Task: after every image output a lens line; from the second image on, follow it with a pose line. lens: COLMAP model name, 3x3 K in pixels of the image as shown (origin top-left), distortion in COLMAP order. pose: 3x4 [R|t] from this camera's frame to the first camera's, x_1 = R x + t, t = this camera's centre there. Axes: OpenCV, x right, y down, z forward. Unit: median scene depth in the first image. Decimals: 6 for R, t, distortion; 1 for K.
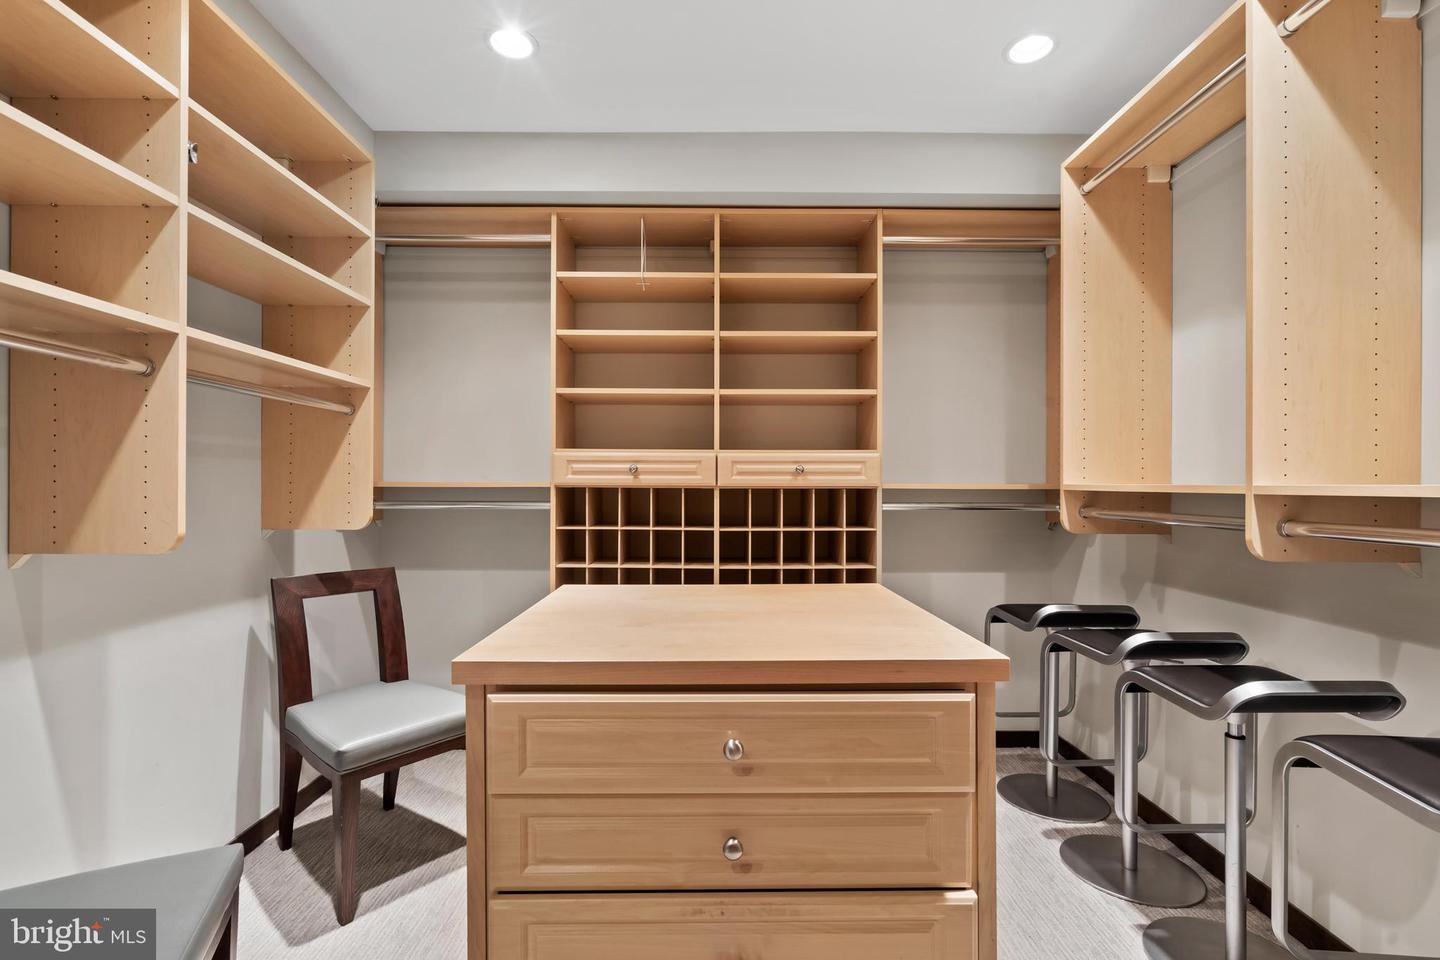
lens RADIAL K [[659.4, 0, 716.7], [0, 659.4, 482.0], [0, 0, 1]] dist [-0.004384, 0.000830]
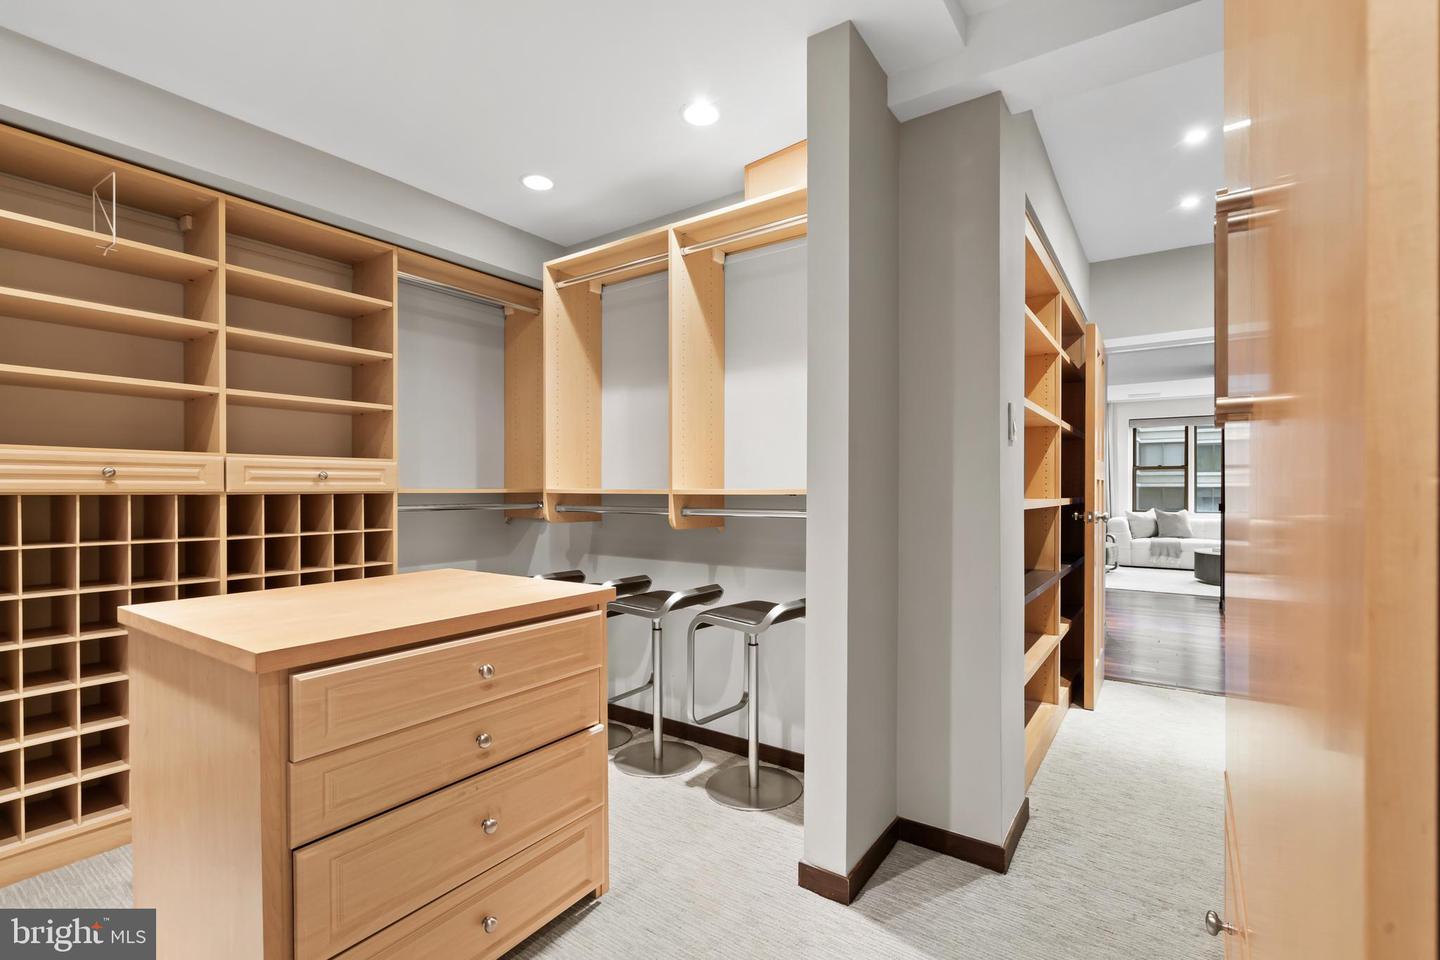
lens RADIAL K [[659.4, 0, 723.2], [0, 659.4, 485.0], [0, 0, 1]] dist [-0.004384, 0.000830]
pose [[0.572144, 0.001341, 0.820152, -0.409912], [-0.000925, 0.999999, -0.000990, -0.003681], [-0.820153, -0.000193, 0.572145, -0.125508]]
